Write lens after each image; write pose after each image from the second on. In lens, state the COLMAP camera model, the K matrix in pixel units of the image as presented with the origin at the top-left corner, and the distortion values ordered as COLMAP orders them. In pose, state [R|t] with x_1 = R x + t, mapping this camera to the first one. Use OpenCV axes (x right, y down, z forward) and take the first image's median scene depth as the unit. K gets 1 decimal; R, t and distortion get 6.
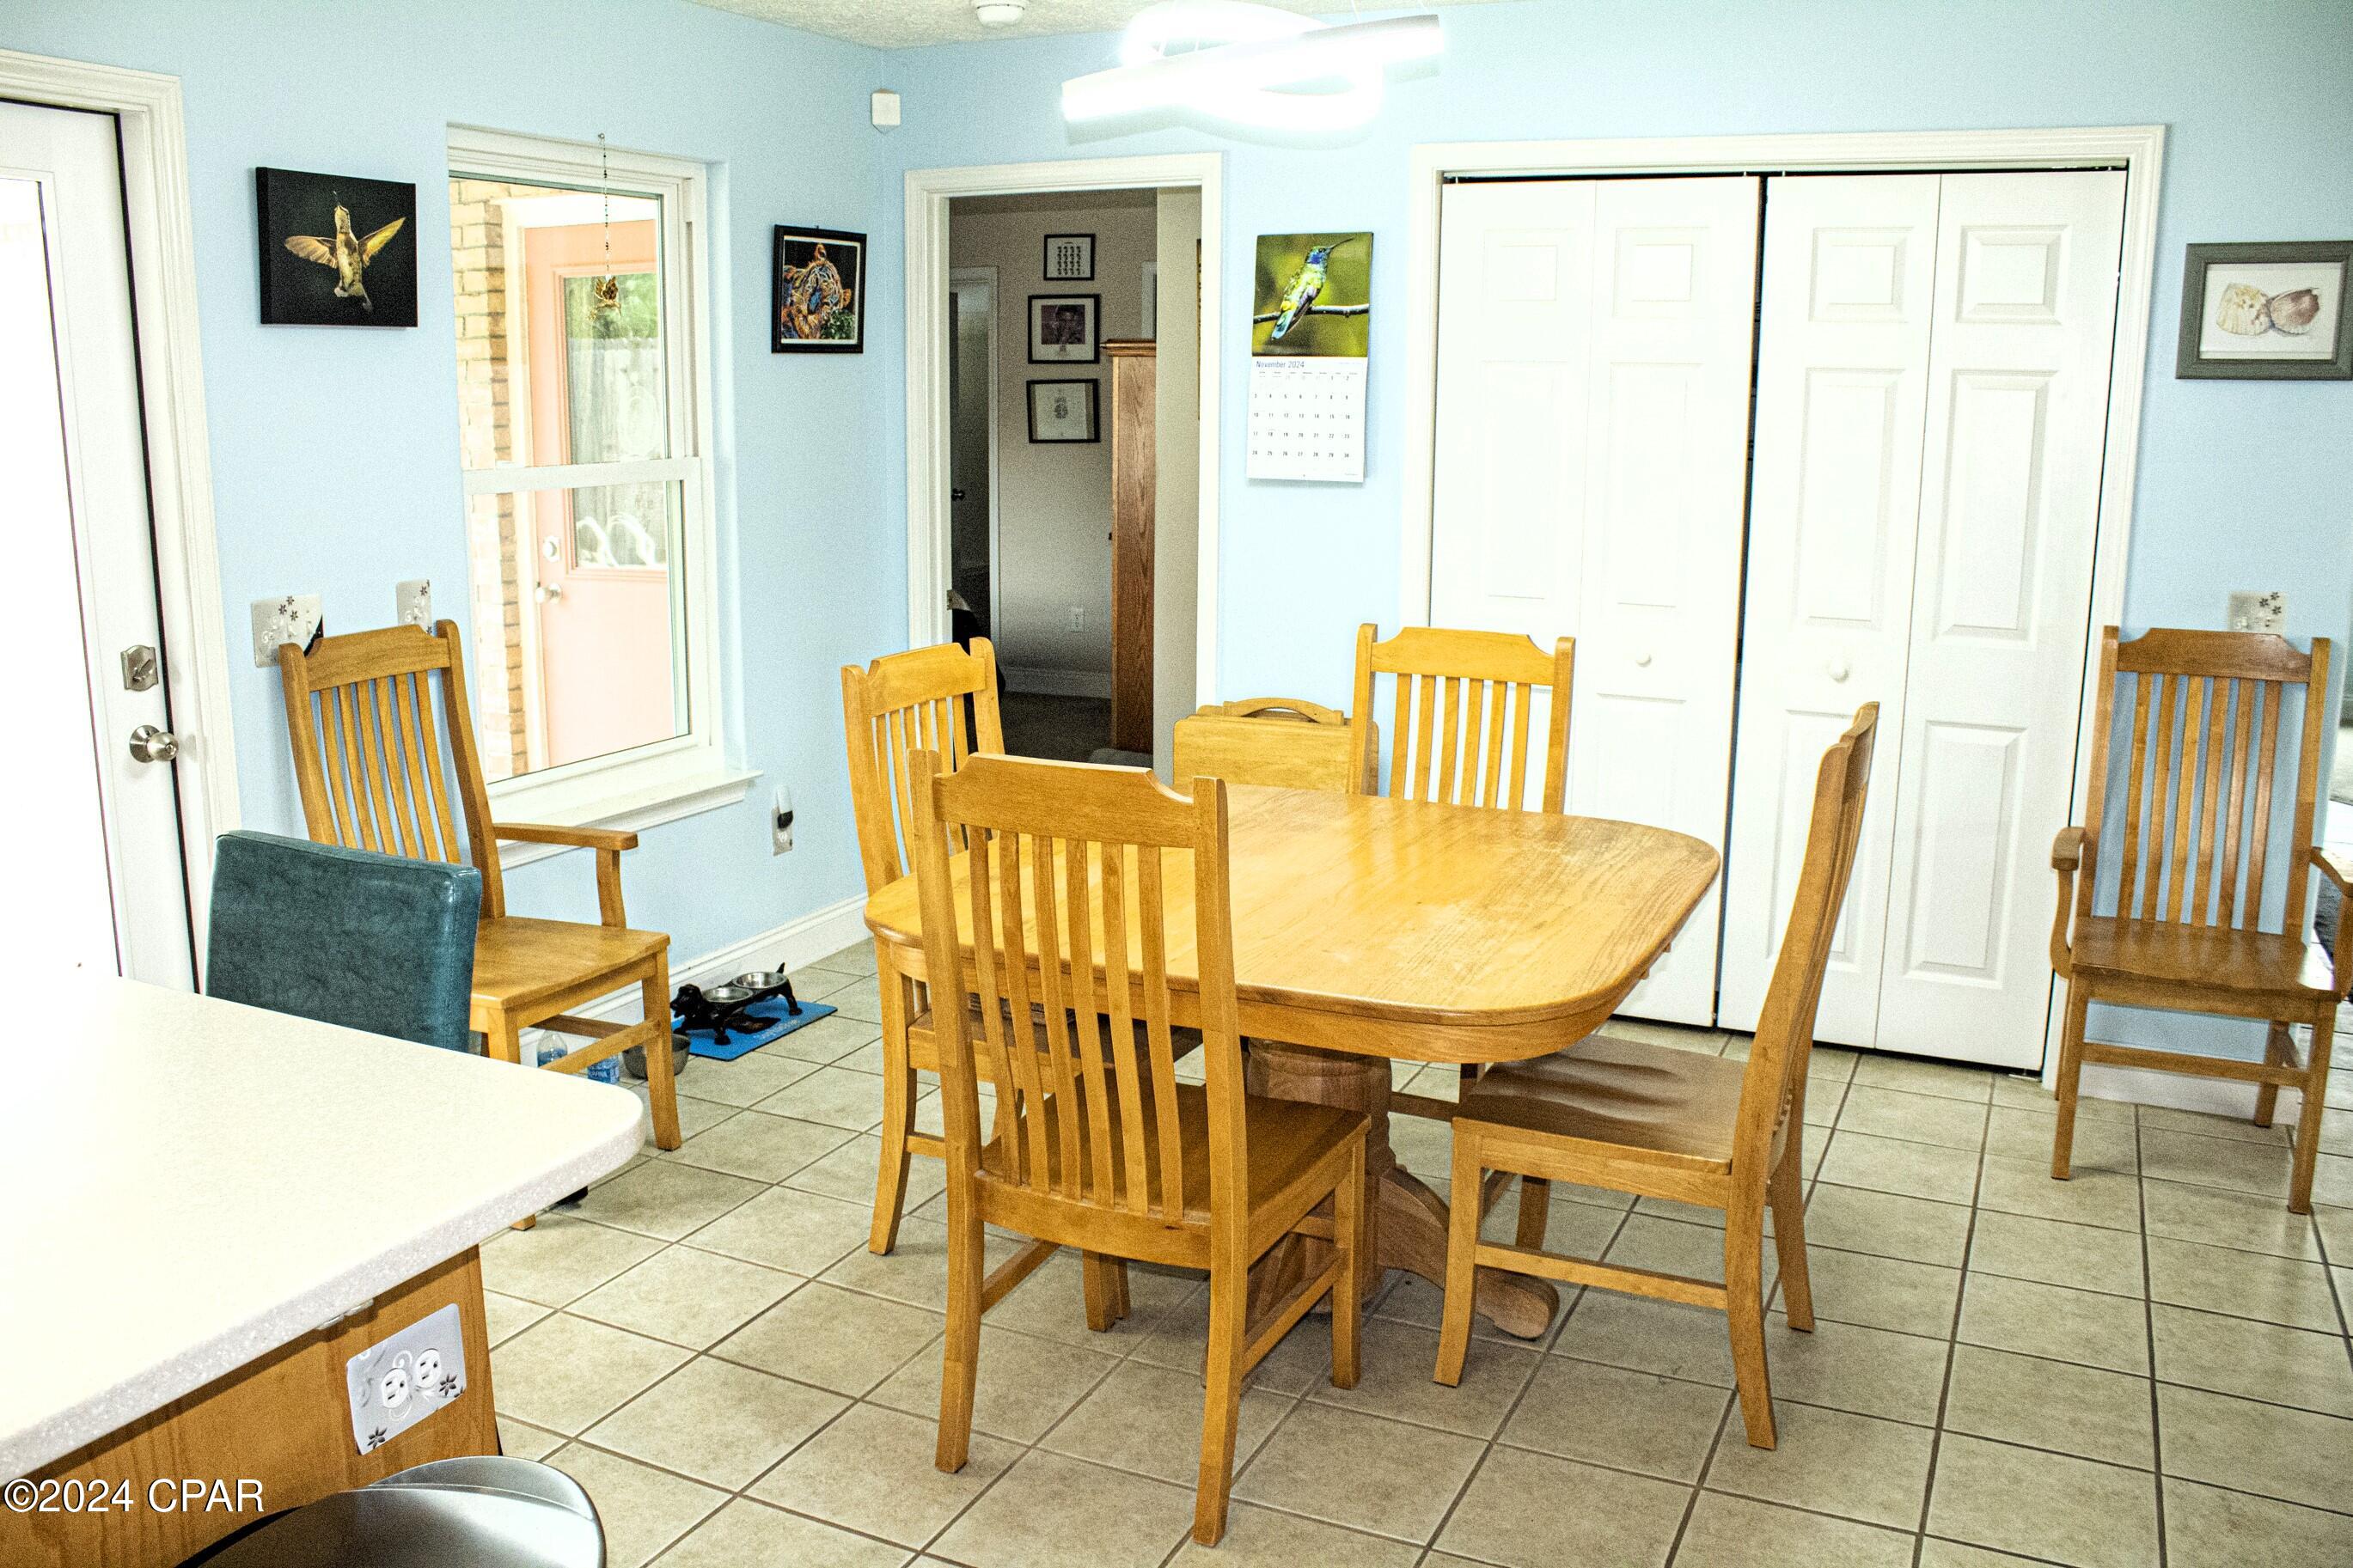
lens RADIAL K [[1948.1, 0, 1159.4], [0, 1948.1, 784.4], [0, 0, 1]] dist [-0.168732, 0.149722]
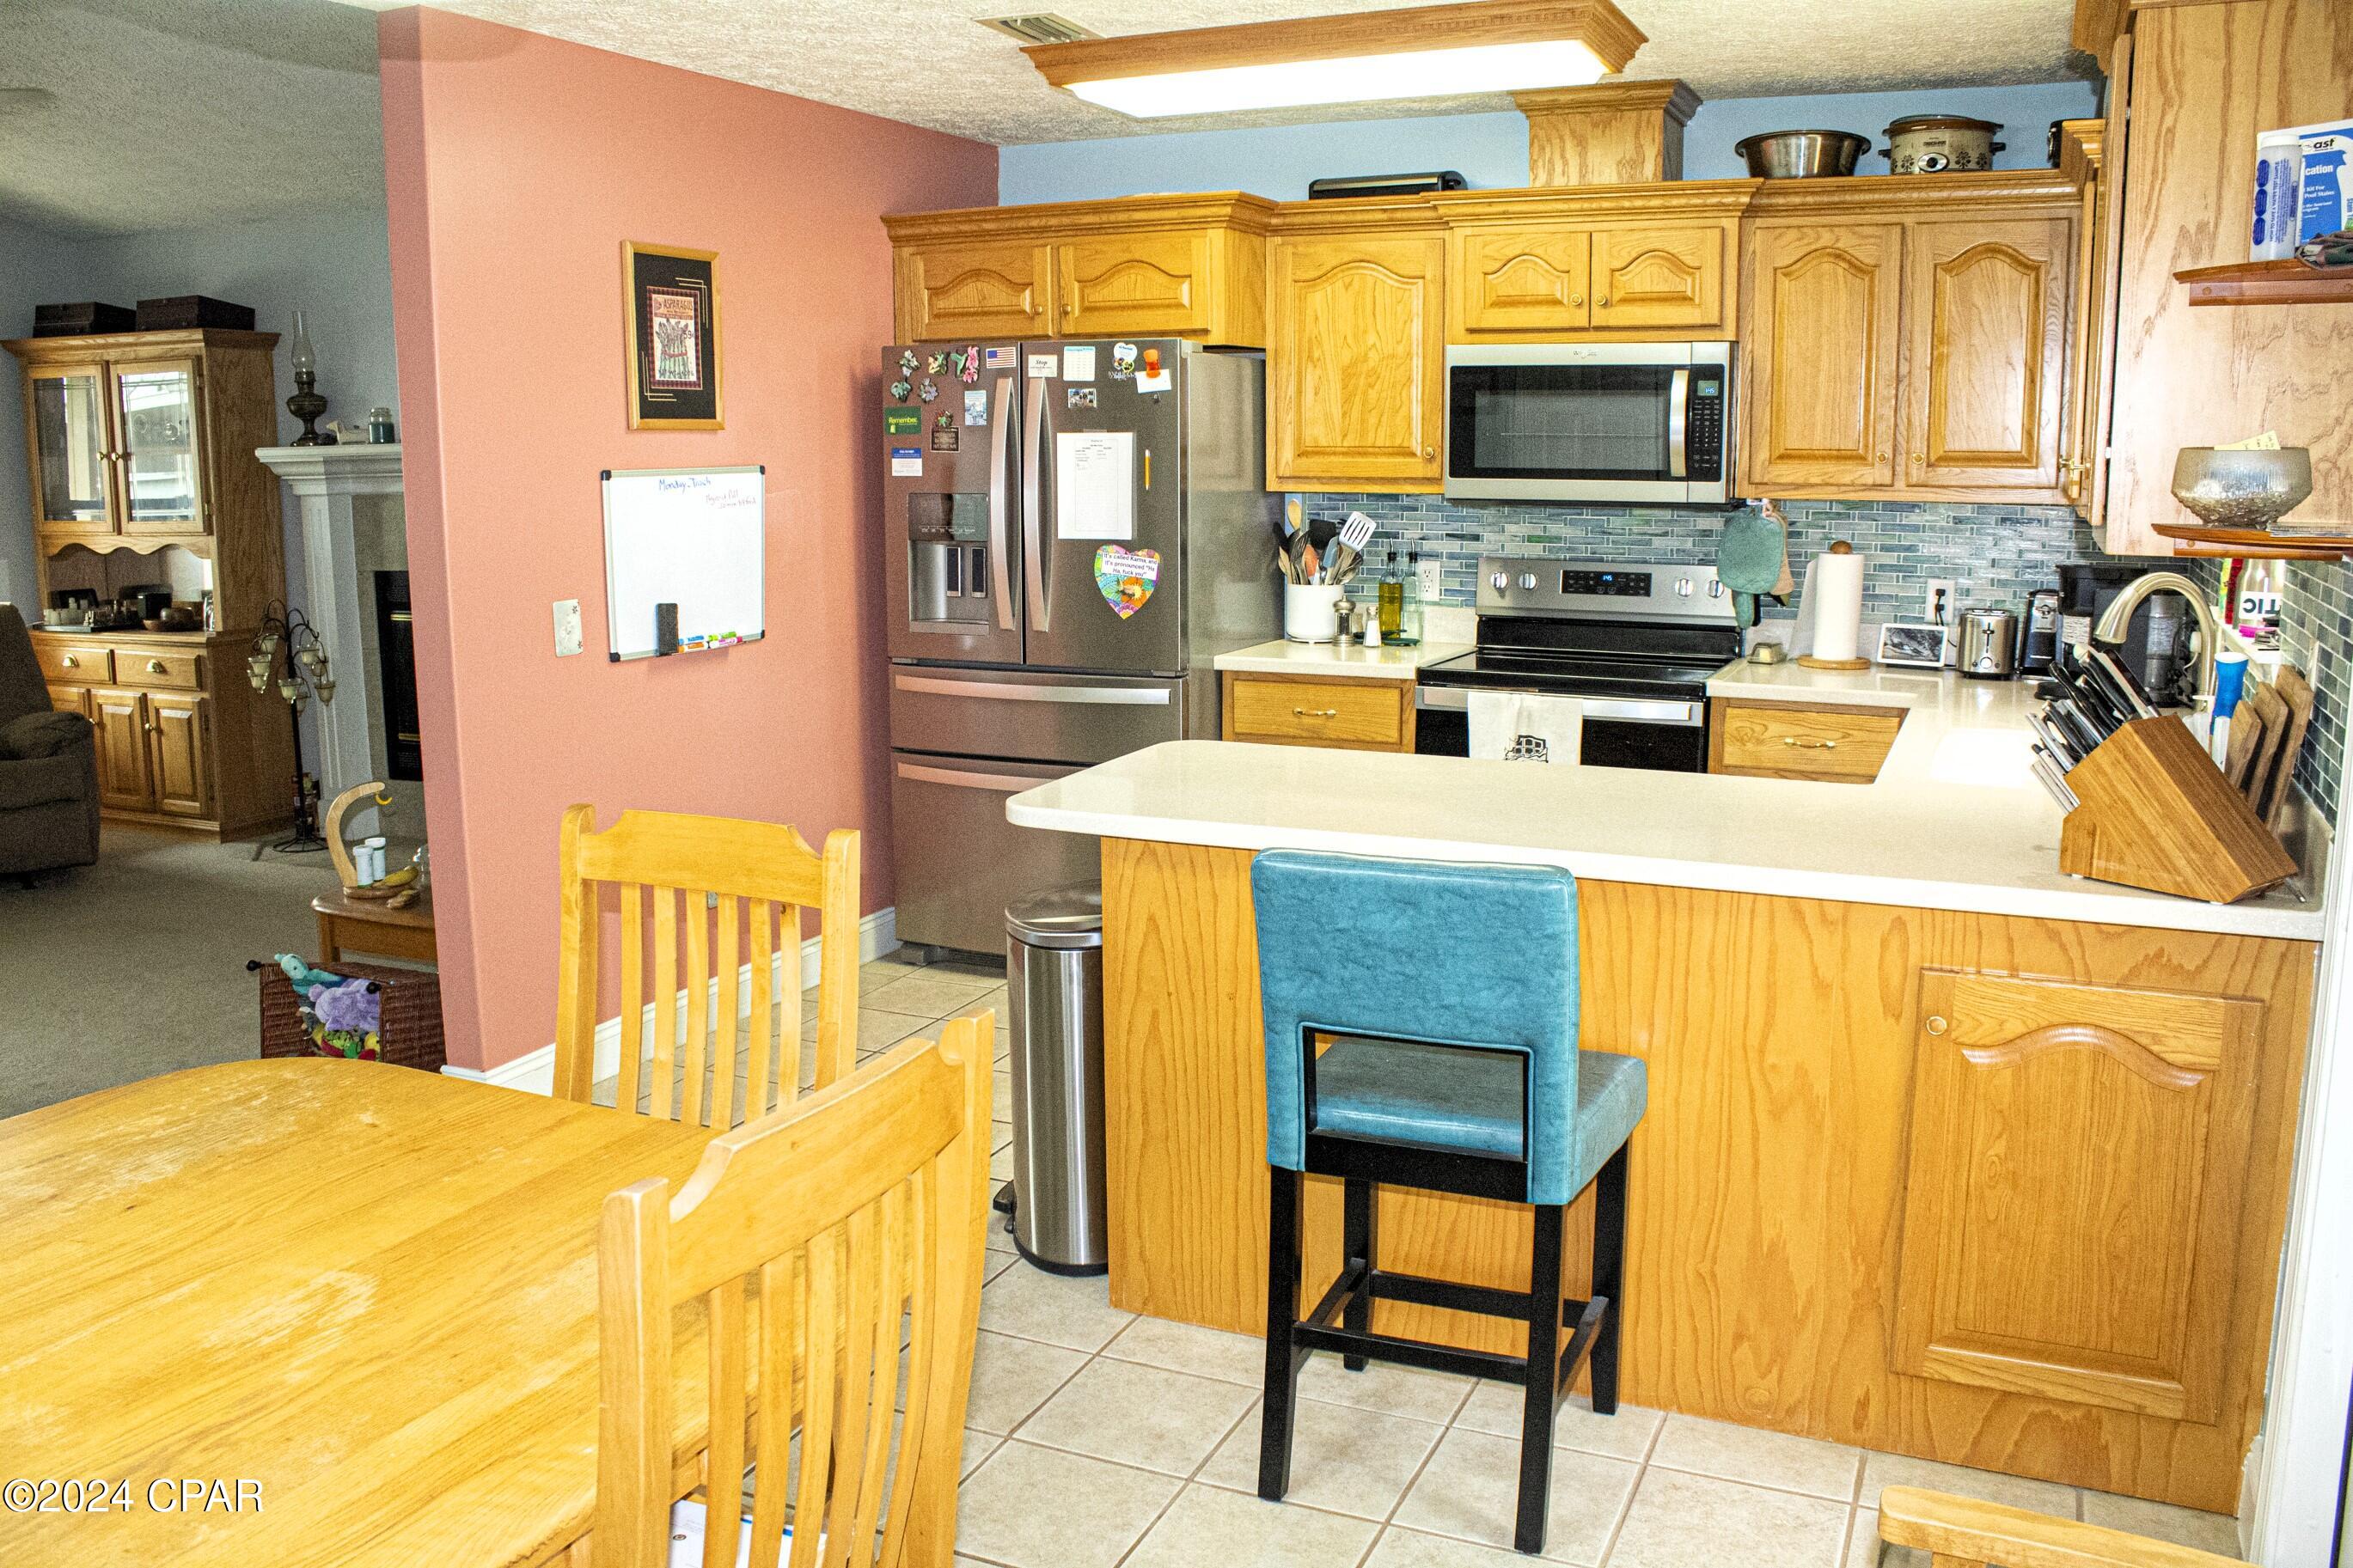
lens RADIAL K [[1948.1, 0, 1165.4], [0, 1948.1, 774.6], [0, 0, 1]] dist [-0.168732, 0.149722]
pose [[-0.999768, 0.007475, -0.020217, -0.139080], [-0.000581, 0.928254, 0.371947, -0.208526], [0.021546, 0.371872, -0.928034, 1.006210]]
